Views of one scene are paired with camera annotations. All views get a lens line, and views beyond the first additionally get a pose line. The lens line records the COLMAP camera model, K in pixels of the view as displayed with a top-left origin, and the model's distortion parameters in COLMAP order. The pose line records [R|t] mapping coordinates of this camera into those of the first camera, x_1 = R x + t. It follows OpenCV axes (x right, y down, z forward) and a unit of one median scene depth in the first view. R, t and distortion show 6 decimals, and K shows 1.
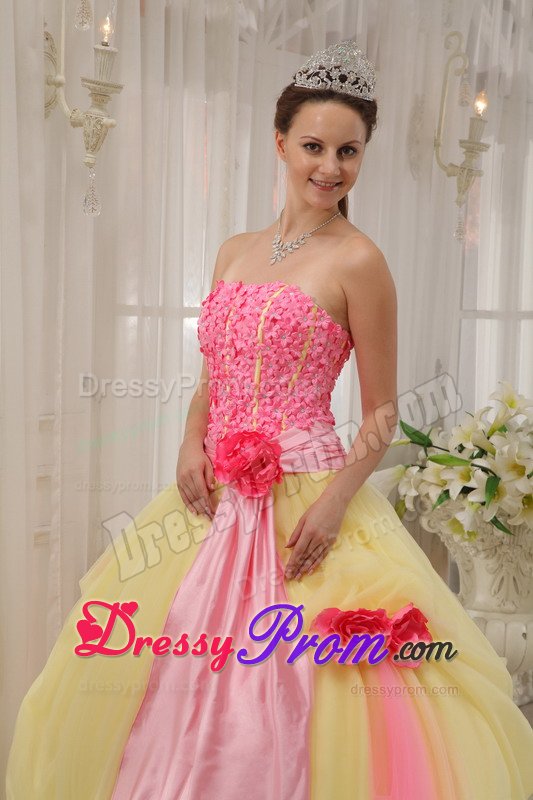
lens RADIAL K [[1823.4, 0, 266.5], [0, 1823.4, 400.0], [0, 0, 1]] dist [0.421127, -0.106145]
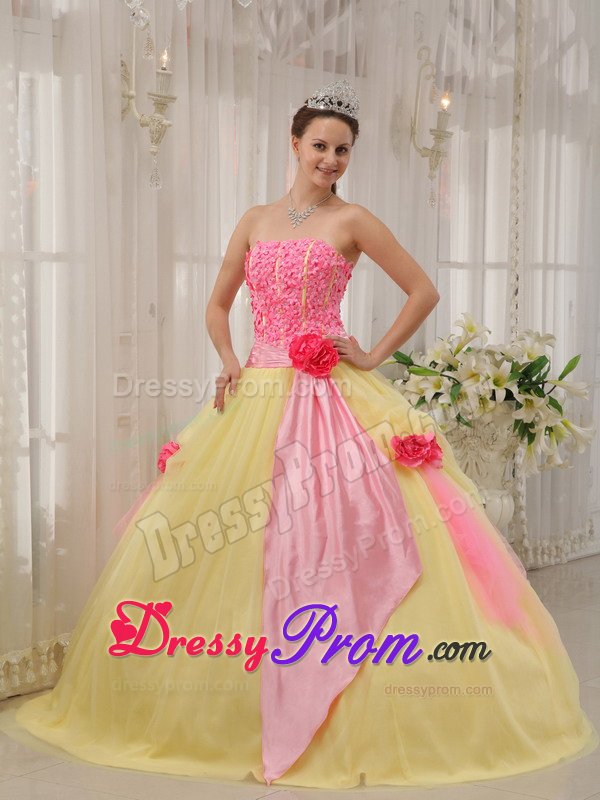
lens RADIAL K [[1828.3, 0, 300.0], [0, 1828.3, 400.0], [0, 0, 1]] dist [0.242695, 0.136771]
pose [[0.999828, -0.018527, 0.000824, 0.008936], [0.018519, 0.999794, 0.008258, 0.040055], [-0.000977, -0.008242, 0.999966, -0.316931]]
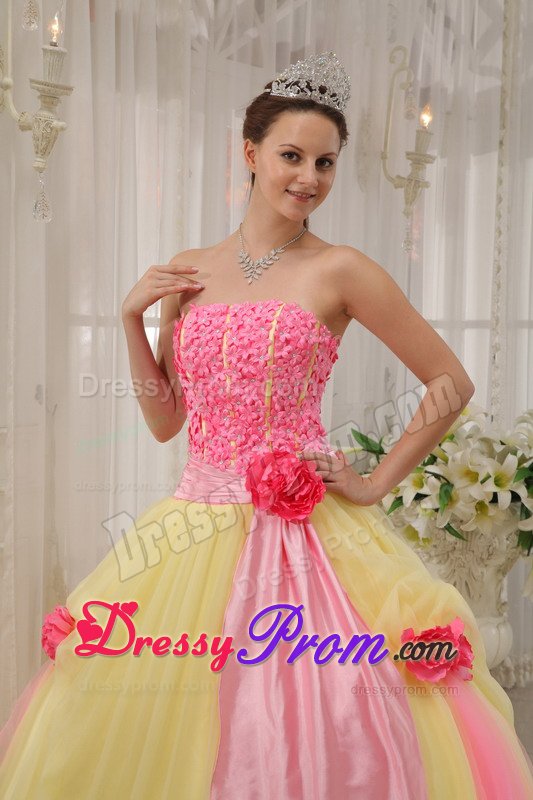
lens RADIAL K [[1654.9, 0, 266.5], [0, 1654.9, 400.0], [0, 0, 1]] dist [0.348722, 0.062373]
pose [[0.999276, -0.011736, 0.036200, -0.007784], [0.011925, 0.999916, -0.005024, -0.000595], [-0.036138, 0.005452, 0.999332, 0.088762]]
